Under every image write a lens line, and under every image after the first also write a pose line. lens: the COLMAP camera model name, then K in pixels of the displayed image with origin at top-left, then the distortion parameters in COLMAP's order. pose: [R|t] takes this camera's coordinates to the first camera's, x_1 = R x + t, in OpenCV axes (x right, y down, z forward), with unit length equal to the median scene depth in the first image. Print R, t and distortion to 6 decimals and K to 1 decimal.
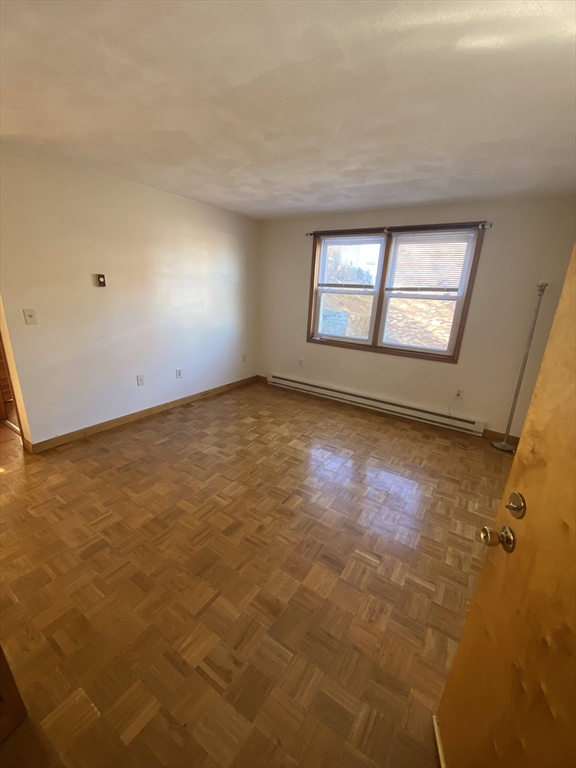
lens RADIAL K [[313.3, 0, 293.4], [0, 313.3, 386.3], [0, 0, 1]] dist [0.012052, -0.016237]
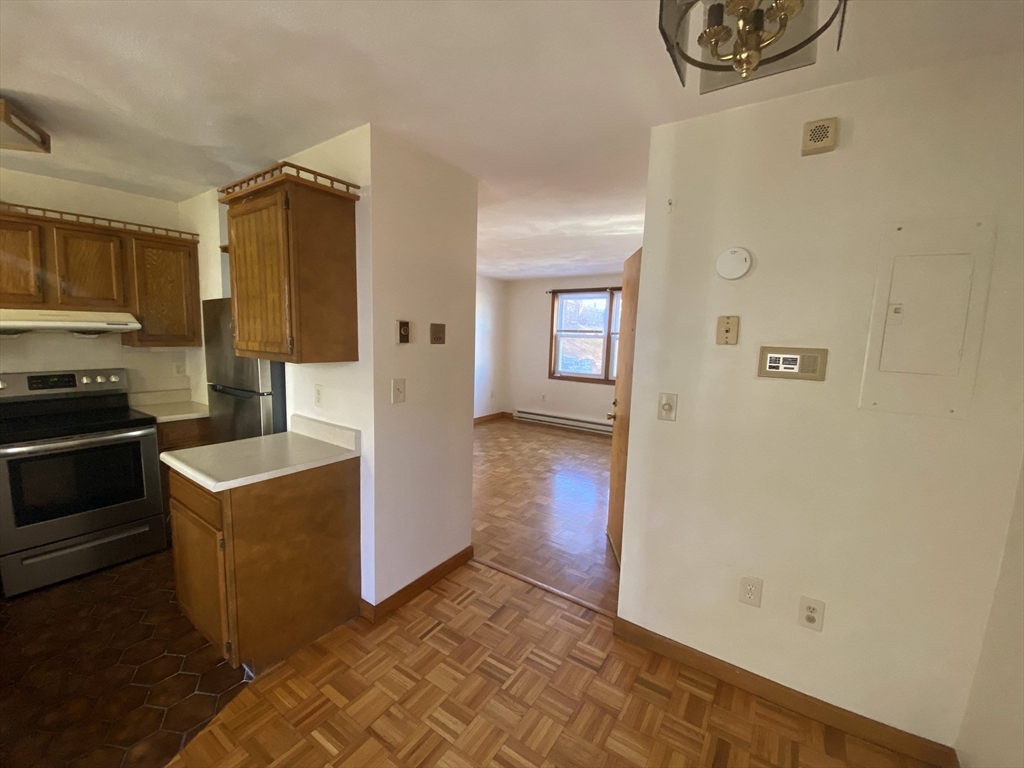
lens RADIAL K [[417.8, 0, 511.9], [0, 417.8, 380.2], [0, 0, 1]] dist [0.012052, -0.016237]
pose [[0.999414, -0.015534, -0.030512, -0.055530], [0.009414, 0.981483, -0.191319, 0.192147], [0.032919, 0.190920, 0.981054, -0.621647]]
